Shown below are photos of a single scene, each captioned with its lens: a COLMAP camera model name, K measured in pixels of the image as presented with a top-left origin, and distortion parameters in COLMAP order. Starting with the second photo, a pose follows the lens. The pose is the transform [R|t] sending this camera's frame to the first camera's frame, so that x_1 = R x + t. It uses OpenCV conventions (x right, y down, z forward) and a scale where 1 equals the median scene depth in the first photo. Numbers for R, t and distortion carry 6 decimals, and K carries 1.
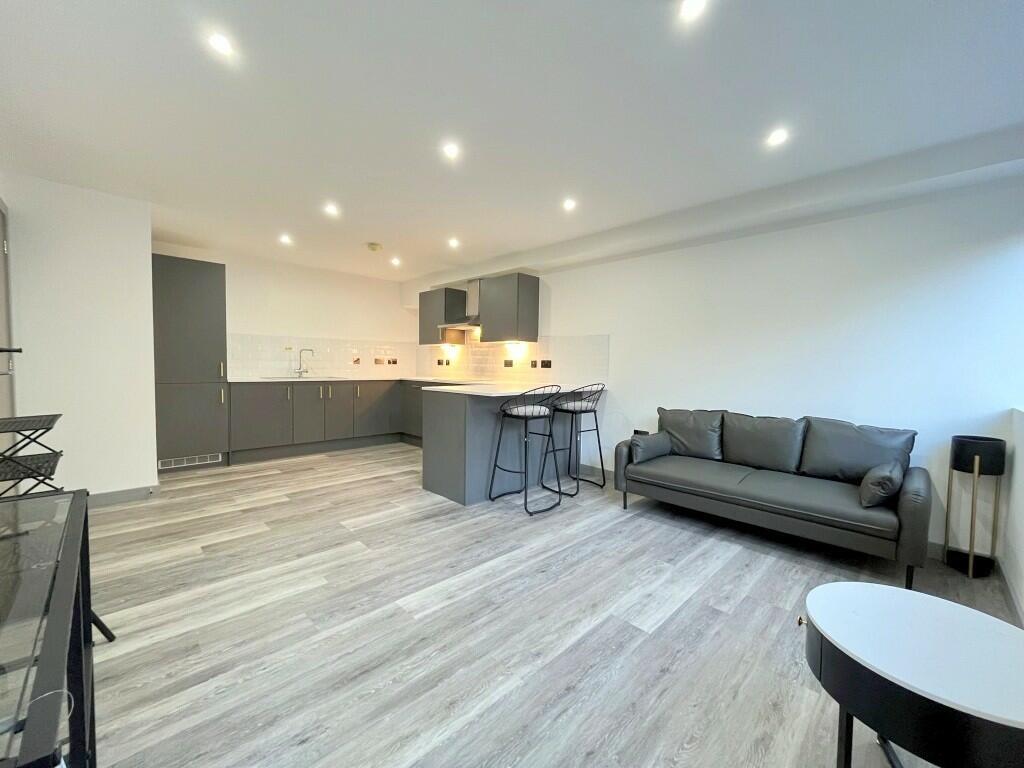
lens RADIAL K [[412.5, 0, 509.7], [0, 412.5, 384.8], [0, 0, 1]] dist [-0.000743, 0.000028]
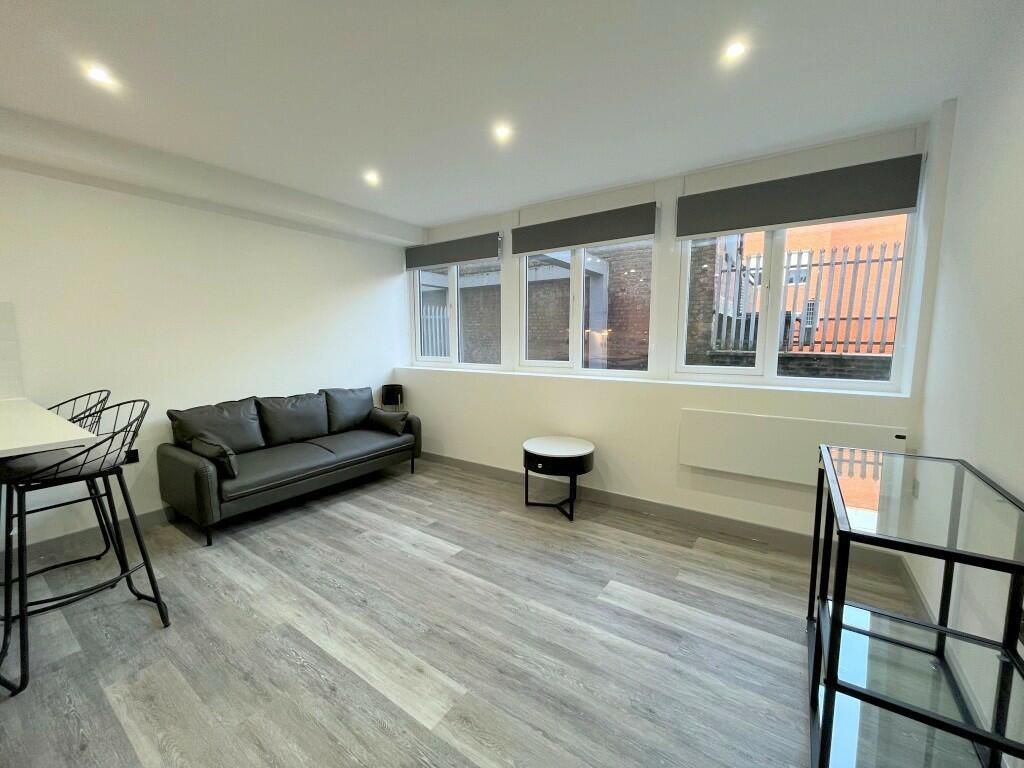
lens RADIAL K [[412.5, 0, 509.7], [0, 412.5, 384.8], [0, 0, 1]] dist [-0.000743, 0.000028]
pose [[-0.188941, -0.128169, 0.973588, -0.690835], [0.046266, 0.989183, 0.139201, -0.096627], [-0.980898, 0.071345, -0.180967, 0.741736]]
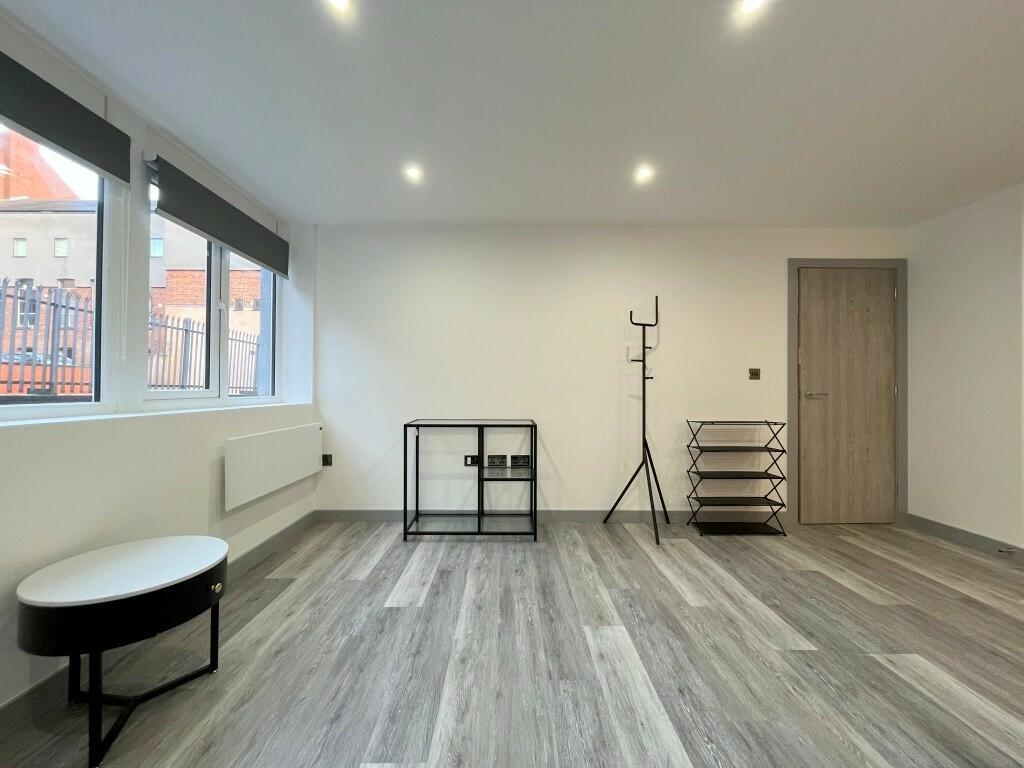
lens RADIAL K [[412.5, 0, 509.7], [0, 412.5, 384.8], [0, 0, 1]] dist [-0.000743, 0.000028]
pose [[-0.695822, -0.028003, -0.717668, 0.467660], [-0.052134, 0.998573, 0.011583, -0.020707], [0.716319, 0.045475, -0.696289, 1.124196]]
